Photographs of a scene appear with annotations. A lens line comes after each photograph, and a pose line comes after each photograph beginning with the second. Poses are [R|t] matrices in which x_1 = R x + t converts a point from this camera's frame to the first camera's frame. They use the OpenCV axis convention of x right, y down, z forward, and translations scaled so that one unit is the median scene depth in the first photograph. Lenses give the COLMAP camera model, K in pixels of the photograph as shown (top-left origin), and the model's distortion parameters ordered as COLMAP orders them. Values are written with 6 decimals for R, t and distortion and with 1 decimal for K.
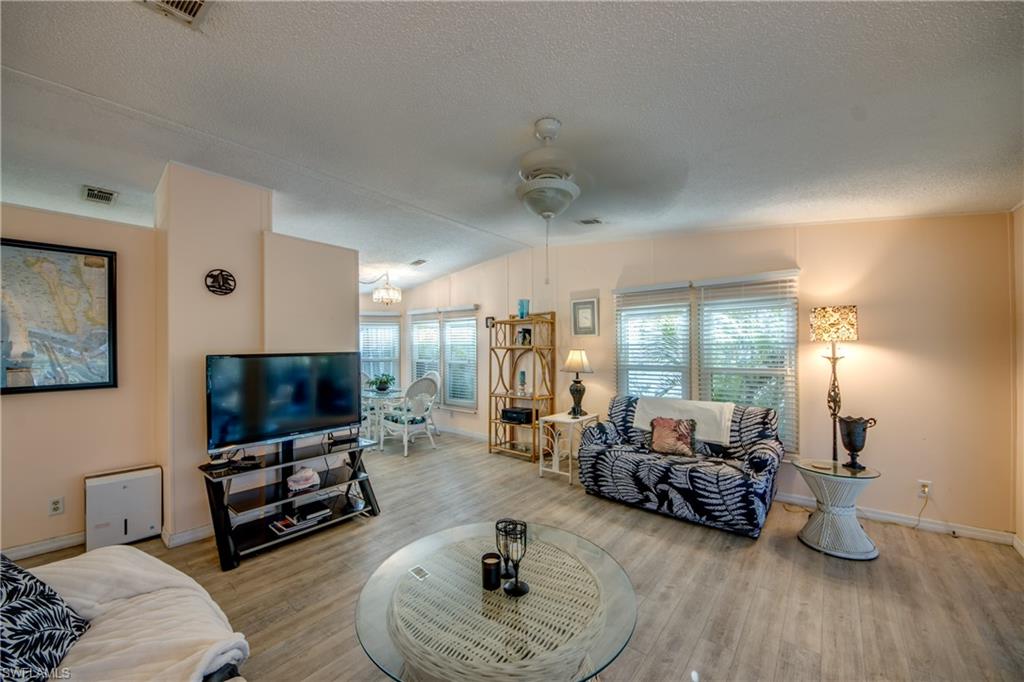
lens RADIAL K [[385.3, 0, 502.8], [0, 385.3, 341.4], [0, 0, 1]] dist [0.012174, -0.010247]
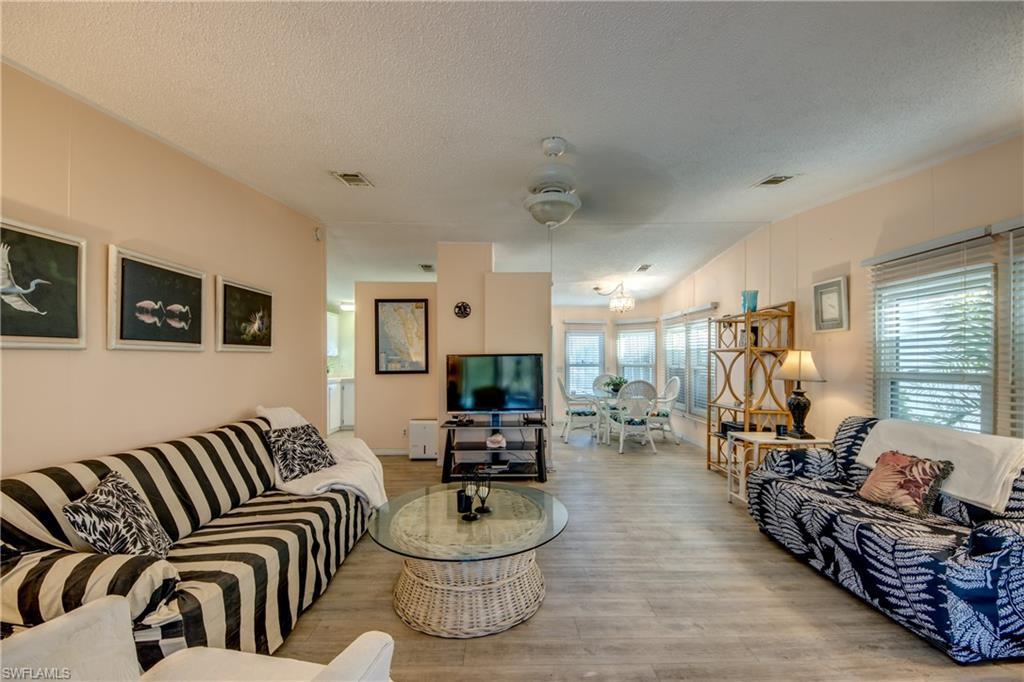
lens RADIAL K [[385.3, 0, 493.8], [0, 385.3, 360.3], [0, 0, 1]] dist [0.012174, -0.010247]
pose [[0.631924, 0.003476, -0.775023, 0.512830], [0.011761, 0.999832, 0.014074, 0.029740], [0.774941, -0.018008, 0.631777, 0.086509]]
